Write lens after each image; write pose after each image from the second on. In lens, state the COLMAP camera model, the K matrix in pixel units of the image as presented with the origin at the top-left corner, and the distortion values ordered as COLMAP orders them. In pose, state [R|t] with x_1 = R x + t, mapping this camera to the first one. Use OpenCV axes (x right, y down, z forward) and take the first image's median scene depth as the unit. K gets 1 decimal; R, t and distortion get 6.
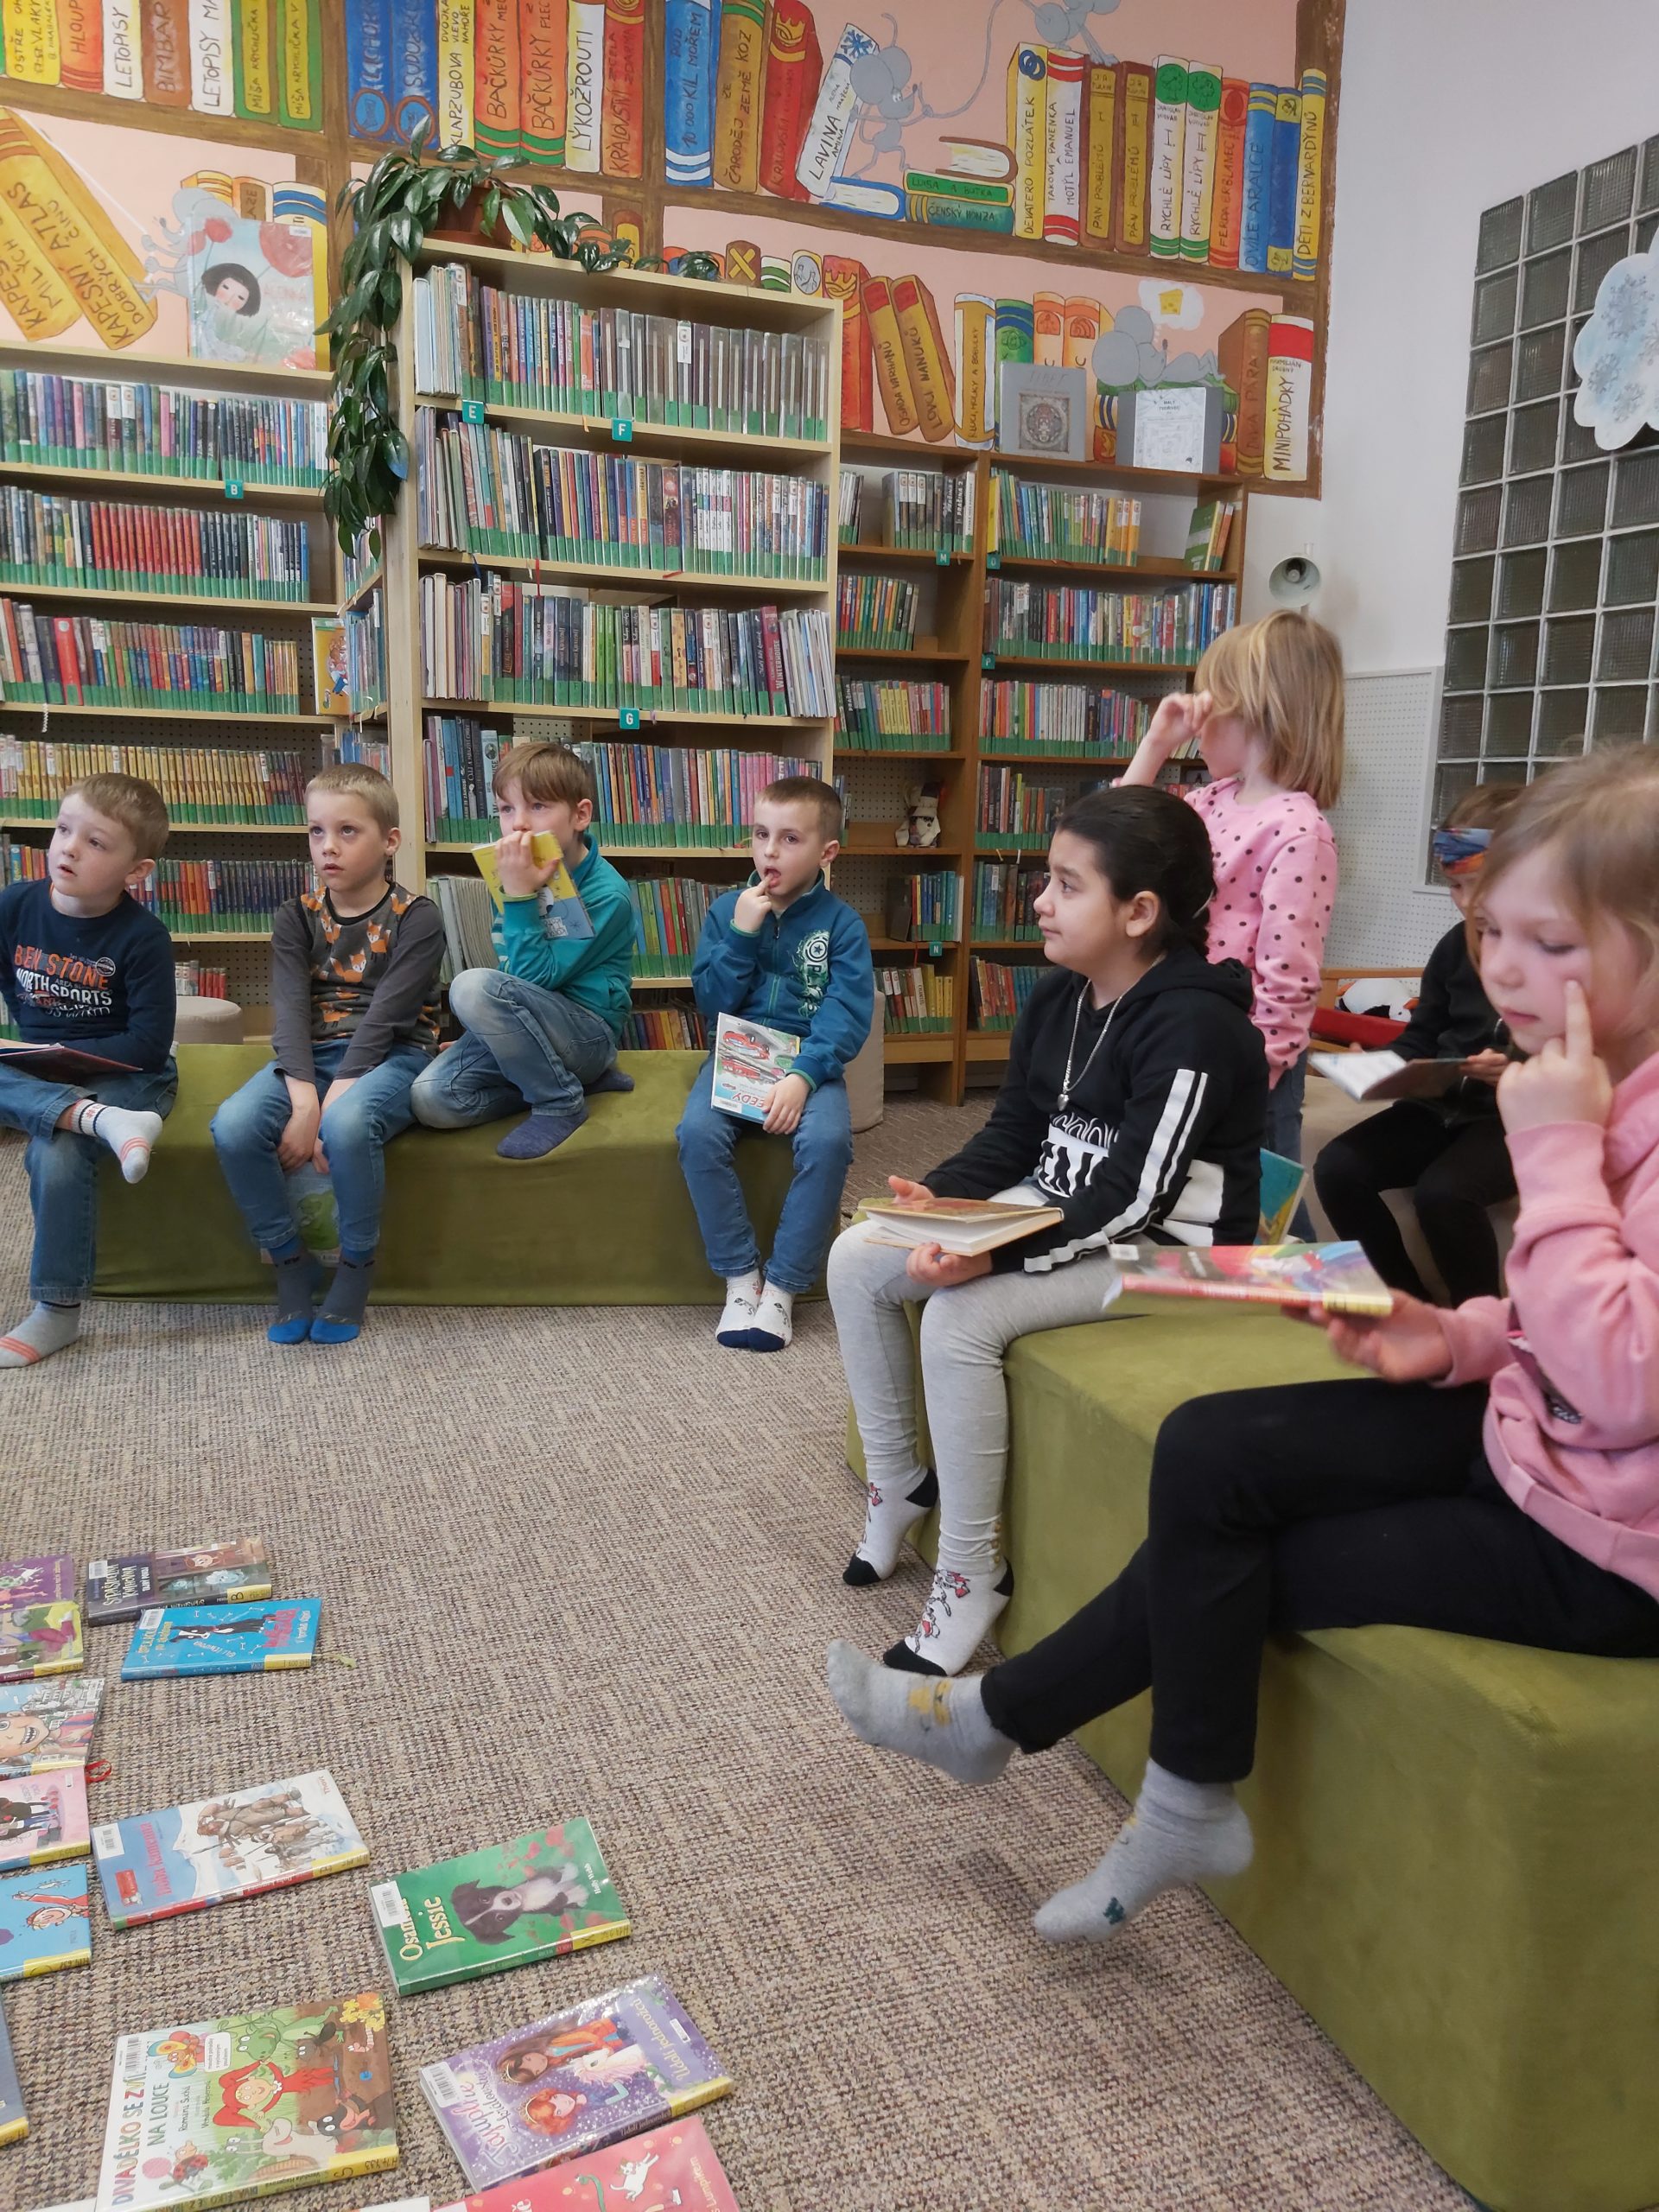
lens RADIAL K [[1666.8, 0, 823.7], [0, 1666.8, 1116.1], [0, 0, 1]] dist [0.063578, -0.118857]
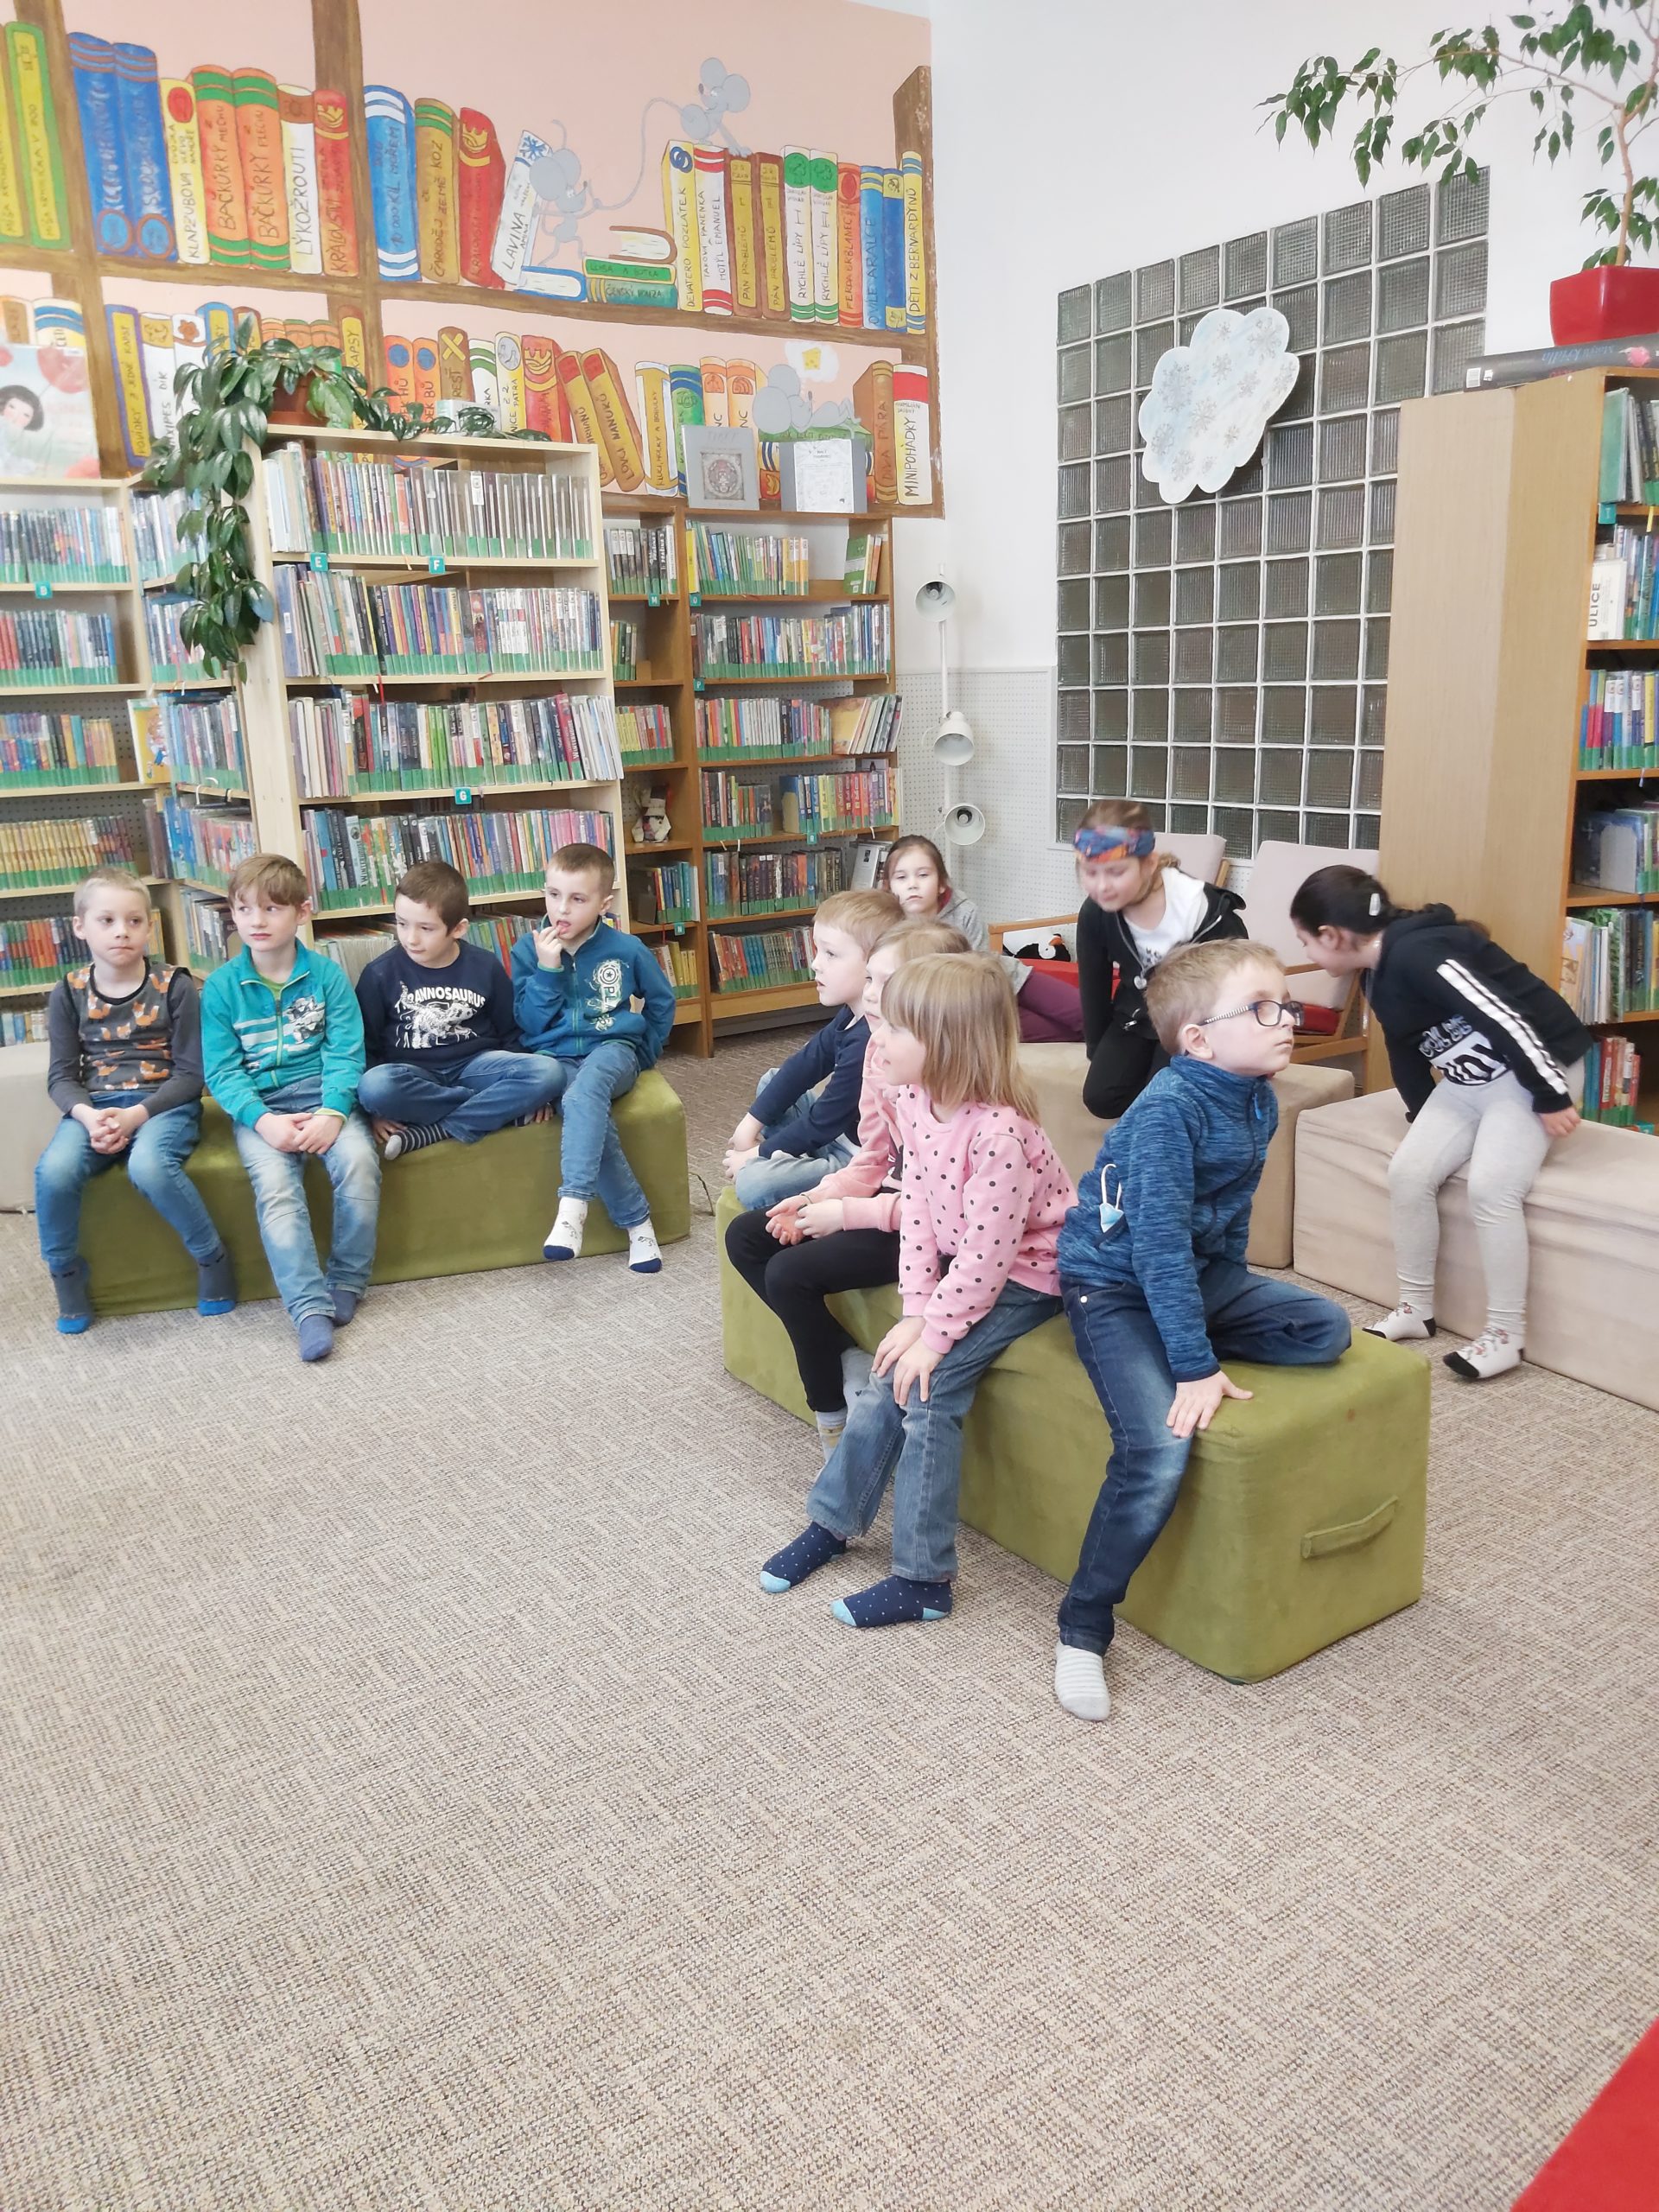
lens RADIAL K [[1665.2, 0, 824.8], [0, 1665.2, 1126.8], [0, 0, 1]] dist [0.071206, -0.137656]
pose [[0.970353, -0.113152, 0.213568, -0.120282], [0.096948, 0.991661, 0.084913, -0.059774], [-0.221395, -0.061690, 0.973231, -0.226783]]
